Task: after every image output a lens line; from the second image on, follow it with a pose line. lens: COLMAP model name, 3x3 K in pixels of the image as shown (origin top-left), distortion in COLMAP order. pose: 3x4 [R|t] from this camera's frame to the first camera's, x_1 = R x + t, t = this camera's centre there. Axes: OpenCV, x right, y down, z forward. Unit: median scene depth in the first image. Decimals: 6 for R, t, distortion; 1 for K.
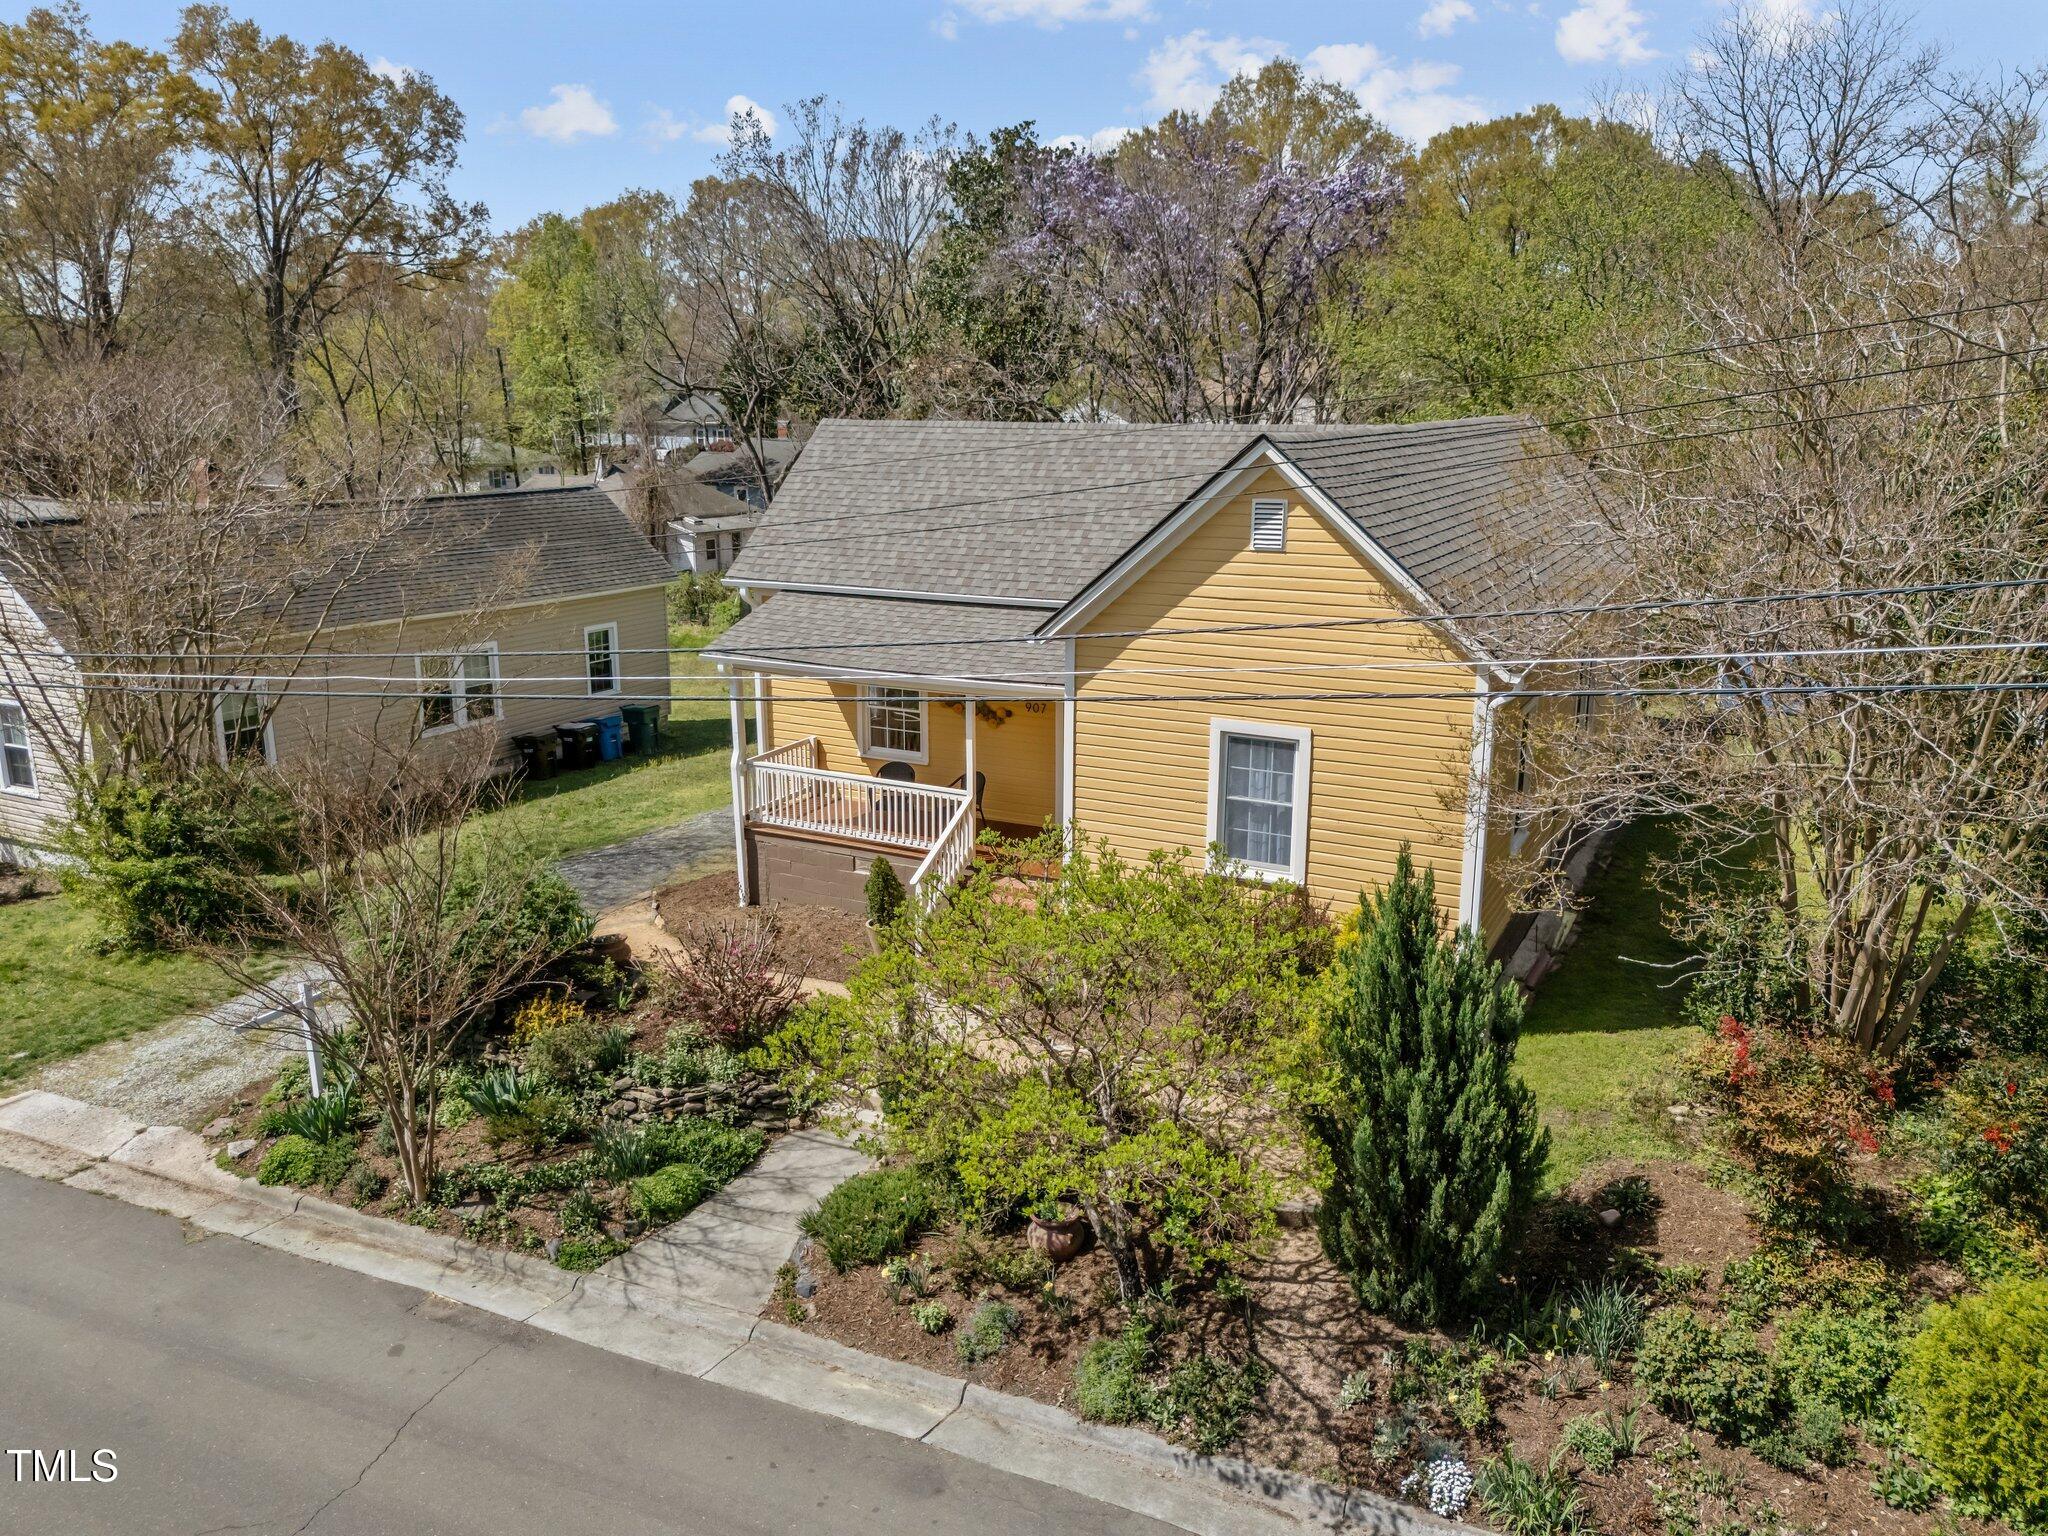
lens RADIAL K [[1499.3, 0, 1026.1], [0, 1499.3, 774.8], [0, 0, 1]] dist [0.050642, -0.021879]
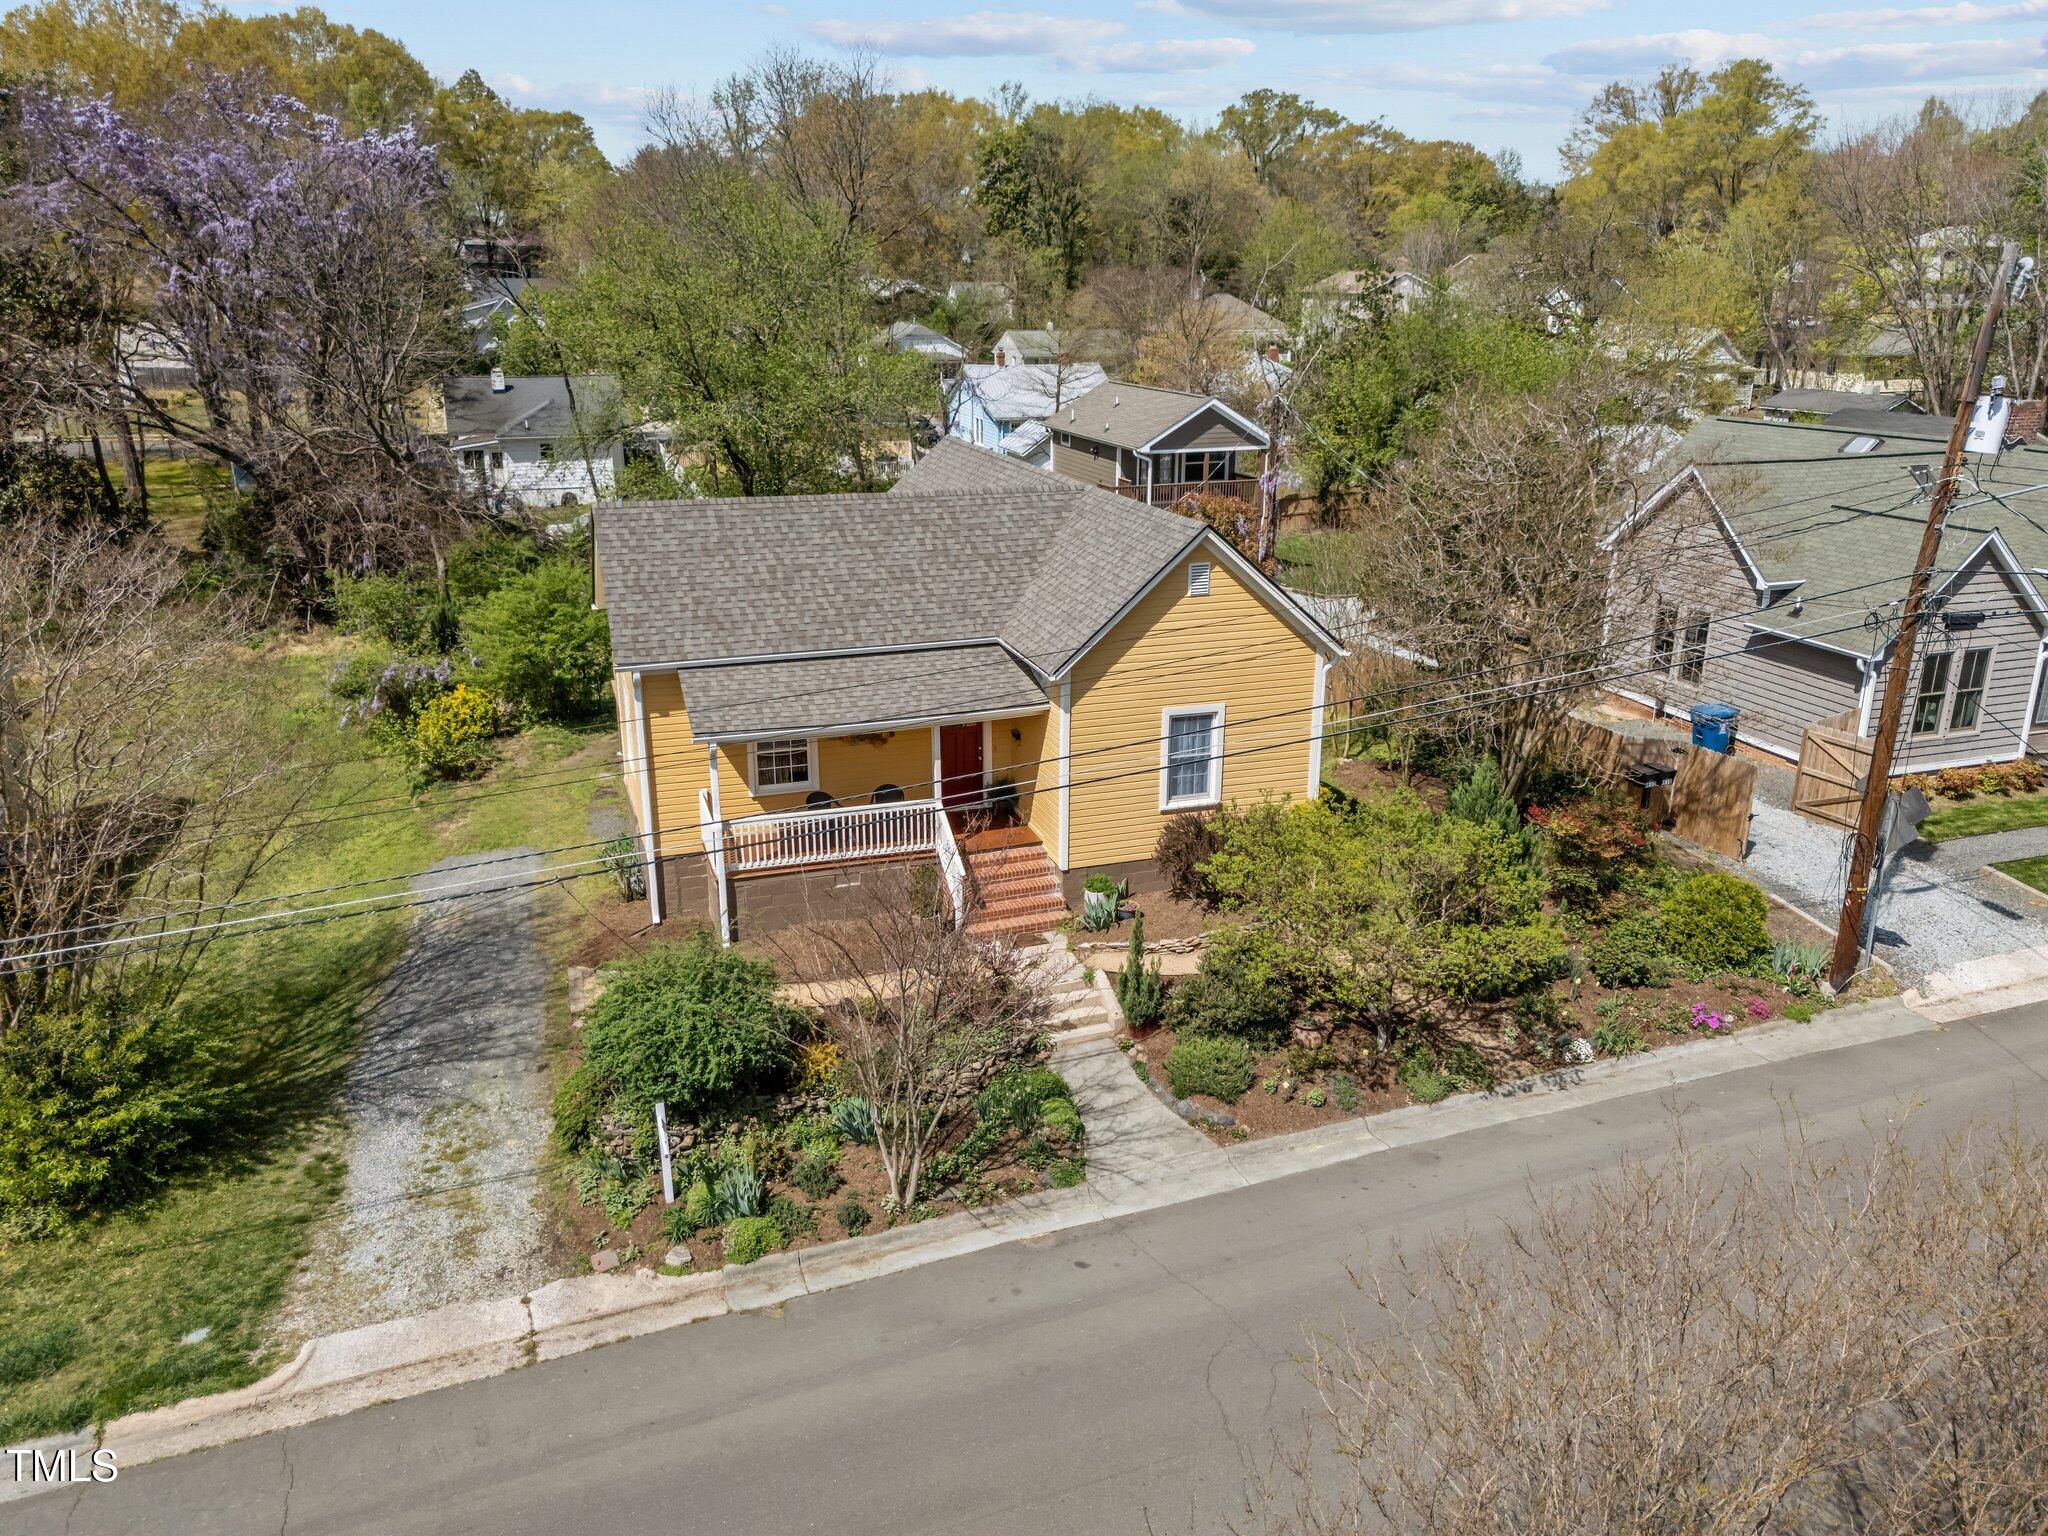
lens RADIAL K [[1499.3, 0, 1017.6], [0, 1499.3, 764.4], [0, 0, 1]] dist [0.050642, -0.021879]
pose [[0.697986, -0.216256, 0.682678, -1.077190], [0.175458, 0.975899, 0.129748, -0.216114], [-0.694284, 0.029219, 0.719108, 0.025136]]
